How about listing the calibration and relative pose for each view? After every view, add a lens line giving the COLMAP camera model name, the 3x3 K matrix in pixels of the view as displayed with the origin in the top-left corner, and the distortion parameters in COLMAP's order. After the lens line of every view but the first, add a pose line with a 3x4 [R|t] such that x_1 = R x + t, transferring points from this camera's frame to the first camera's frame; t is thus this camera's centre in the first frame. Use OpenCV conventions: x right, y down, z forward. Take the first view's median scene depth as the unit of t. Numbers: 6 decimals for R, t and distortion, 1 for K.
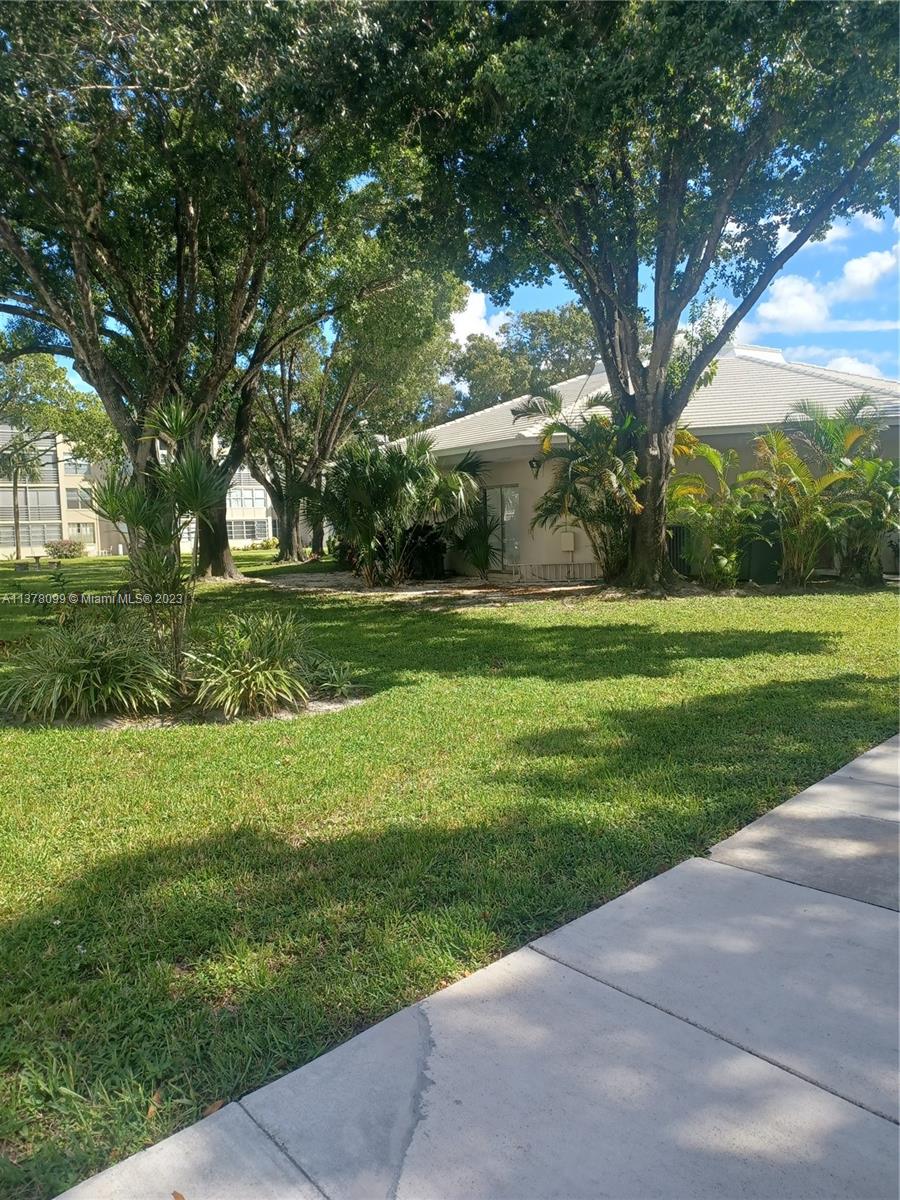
lens RADIAL K [[854.5, 0, 449.8], [0, 854.5, 601.0], [0, 0, 1]] dist [0.006087, -0.000334]
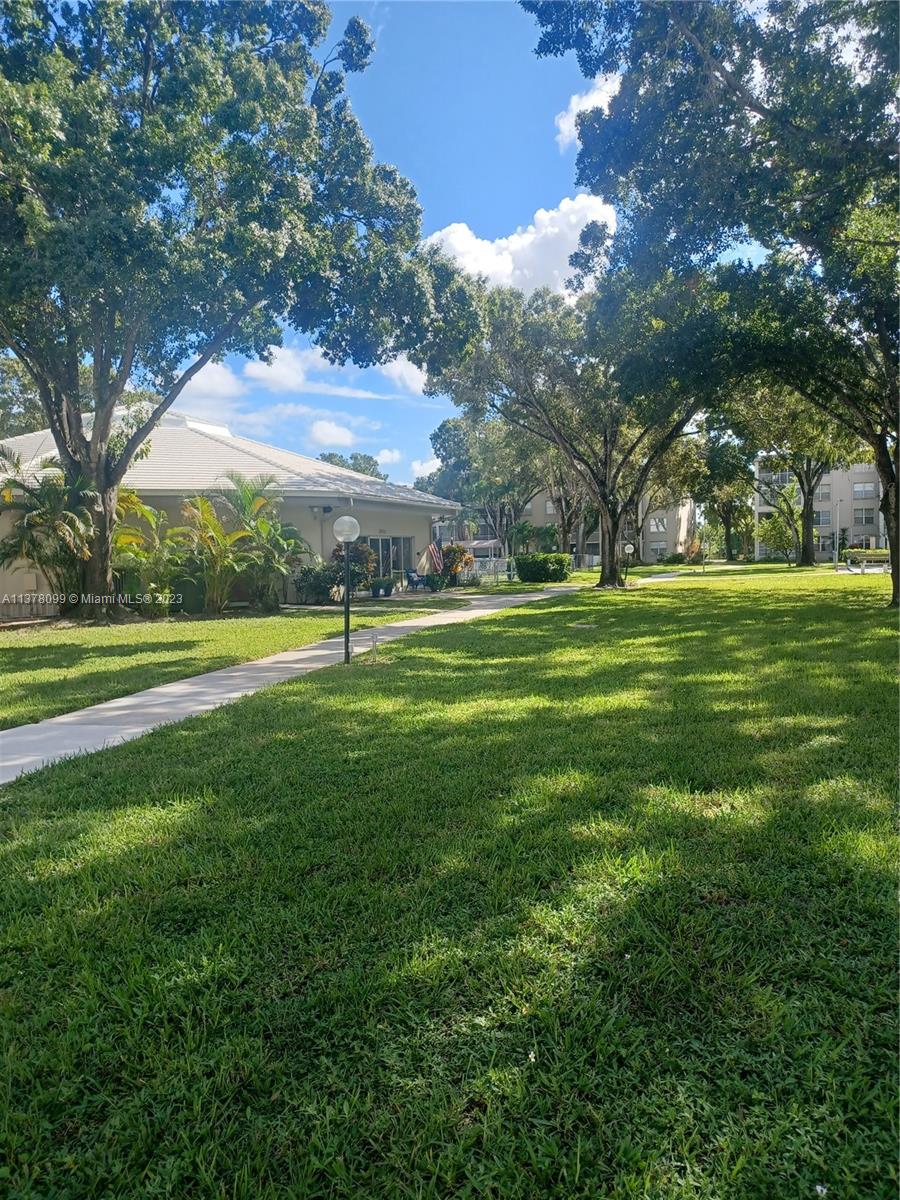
lens RADIAL K [[854.5, 0, 454.8], [0, 854.5, 599.7], [0, 0, 1]] dist [0.006087, -0.000334]
pose [[0.844198, -0.013691, 0.535857, 0.008272], [0.041683, 0.998323, -0.040162, 0.028073], [-0.534408, 0.056241, 0.843353, -0.309921]]
